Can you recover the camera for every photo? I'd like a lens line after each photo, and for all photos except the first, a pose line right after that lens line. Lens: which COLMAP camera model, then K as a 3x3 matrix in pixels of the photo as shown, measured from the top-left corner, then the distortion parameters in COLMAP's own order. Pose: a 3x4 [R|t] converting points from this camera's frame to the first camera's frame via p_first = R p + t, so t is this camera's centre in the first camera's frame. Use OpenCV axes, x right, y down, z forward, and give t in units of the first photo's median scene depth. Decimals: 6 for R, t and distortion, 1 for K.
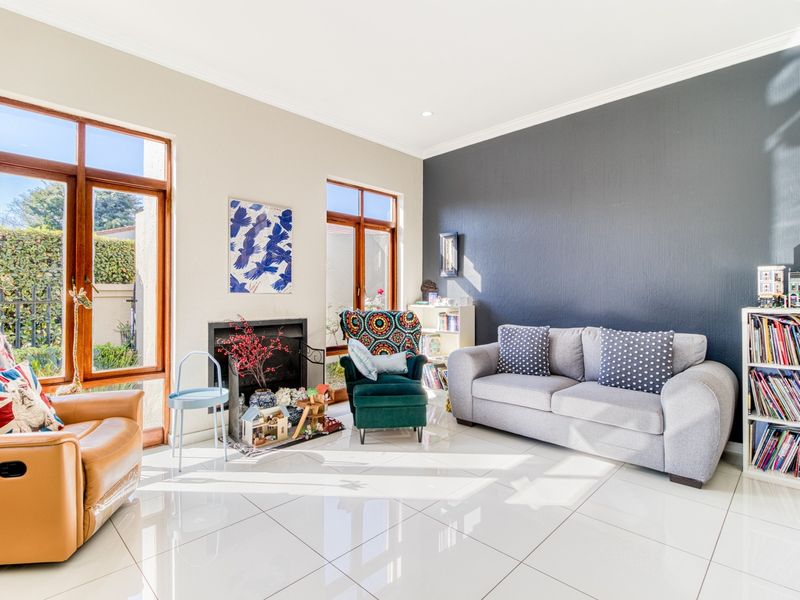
lens RADIAL K [[416.0, 0, 404.6], [0, 416.0, 292.4], [0, 0, 1]] dist [0.001443, 0.000012]
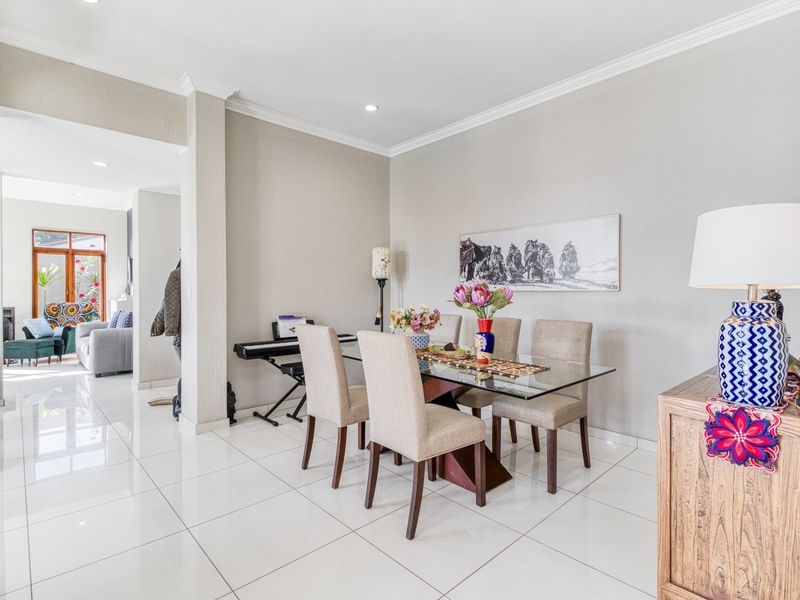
lens RADIAL K [[416.0, 0, 404.6], [0, 416.0, 292.4], [0, 0, 1]] dist [0.001443, 0.000012]
pose [[0.998147, -0.017960, -0.058145, 1.777274], [0.017210, 0.999762, -0.013384, 0.058027], [0.058372, 0.012358, 0.998218, -0.829505]]
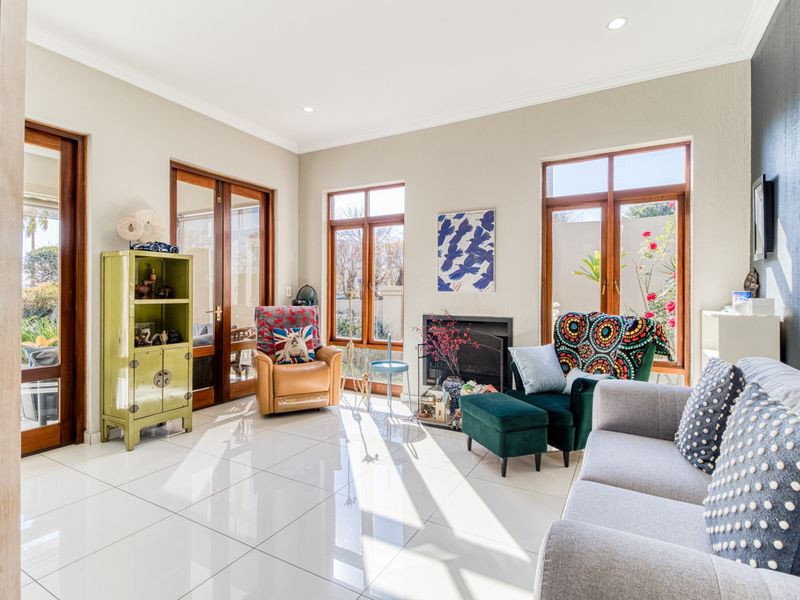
lens RADIAL K [[408.6, 0, 402.4], [0, 408.6, 298.3], [0, 0, 1]] dist [-0.004408, -0.000558]
pose [[0.245088, -0.001647, -0.969499, 0.681317], [-0.009103, 0.999951, -0.004000, 0.025348], [0.969458, 0.009806, 0.245061, 0.575140]]
